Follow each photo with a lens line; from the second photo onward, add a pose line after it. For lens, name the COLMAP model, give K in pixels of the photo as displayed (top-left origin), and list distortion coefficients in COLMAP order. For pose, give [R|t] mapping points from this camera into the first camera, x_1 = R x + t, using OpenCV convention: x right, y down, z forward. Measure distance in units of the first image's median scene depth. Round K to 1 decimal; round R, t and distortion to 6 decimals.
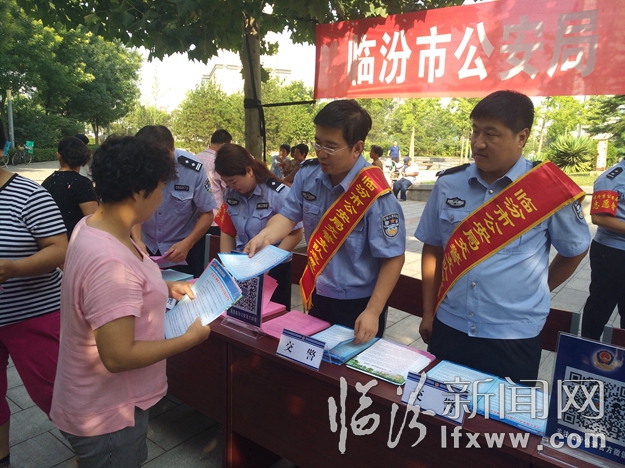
lens RADIAL K [[504.3, 0, 307.9], [0, 504.3, 242.1], [0, 0, 1]] dist [-0.017217, -0.007172]
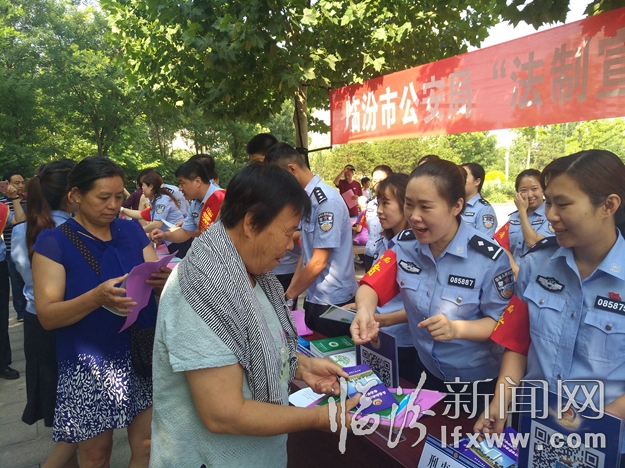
lens RADIAL K [[504.3, 0, 307.9], [0, 504.3, 242.1], [0, 0, 1]] dist [-0.017217, -0.007172]
pose [[0.927312, -0.000786, -0.374288, 0.499501], [-0.026340, 0.997382, -0.067351, 0.065533], [0.373361, 0.072314, 0.924864, -0.248164]]
